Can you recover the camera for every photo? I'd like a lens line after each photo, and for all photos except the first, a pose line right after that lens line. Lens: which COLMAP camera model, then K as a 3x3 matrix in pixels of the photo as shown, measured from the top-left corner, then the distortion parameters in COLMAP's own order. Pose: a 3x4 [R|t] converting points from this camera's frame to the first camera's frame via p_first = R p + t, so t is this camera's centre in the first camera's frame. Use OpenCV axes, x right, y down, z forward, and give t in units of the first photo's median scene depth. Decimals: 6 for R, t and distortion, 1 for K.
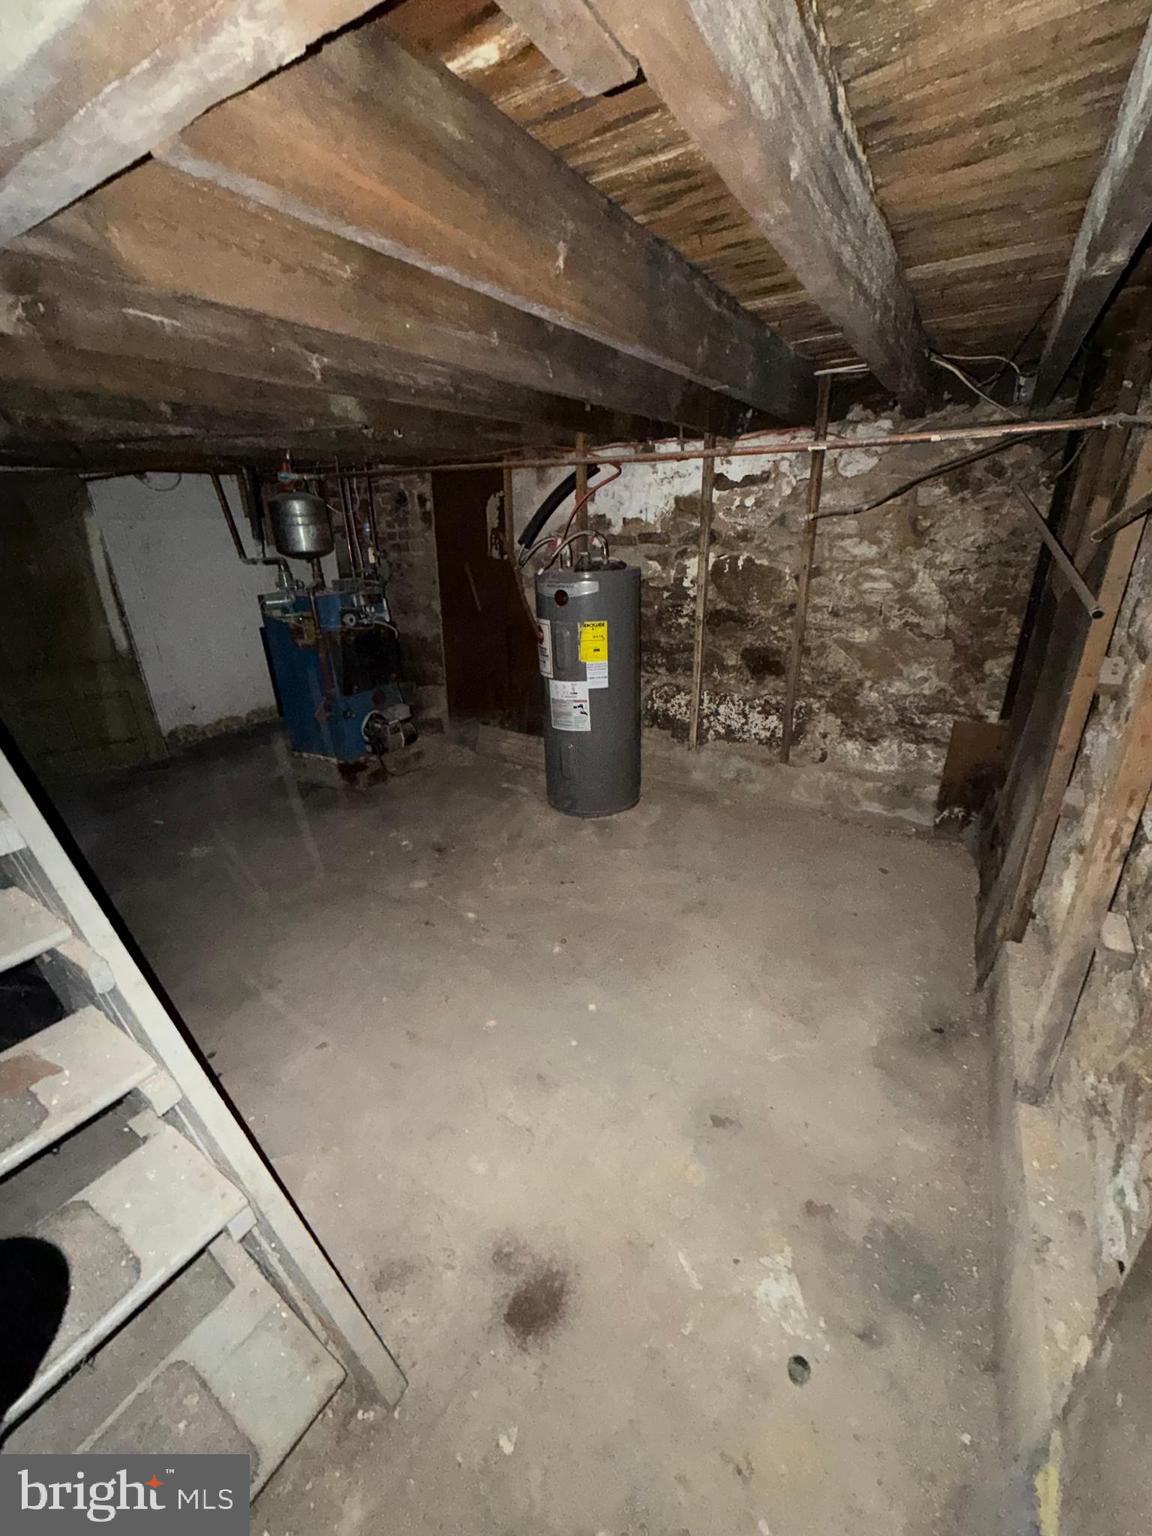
lens RADIAL K [[616.5, 0, 577.3], [0, 616.5, 772.5], [0, 0, 1]] dist [0.003116, -0.000354]
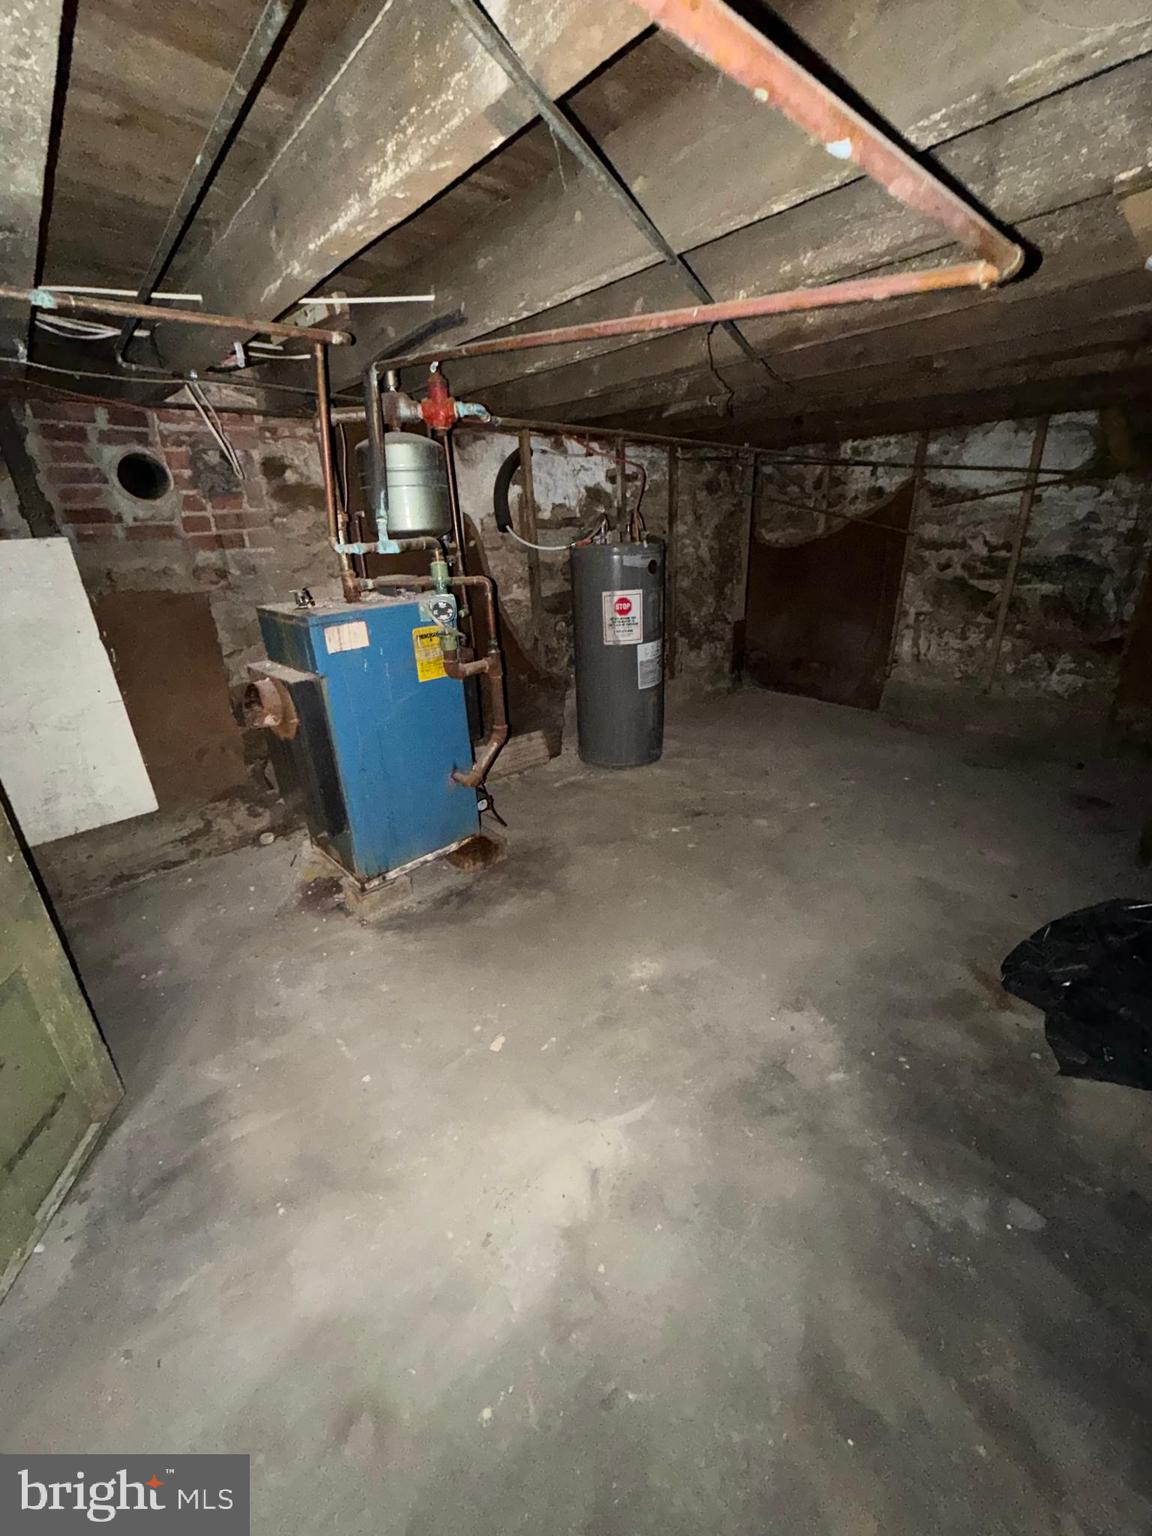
lens RADIAL K [[616.5, 0, 582.1], [0, 616.5, 763.2], [0, 0, 1]] dist [0.003116, -0.000354]
pose [[0.288186, -0.328066, 0.899623, -1.082209], [0.382171, 0.900820, 0.206077, -0.215369], [-0.878006, 0.284421, 0.384981, 0.700826]]
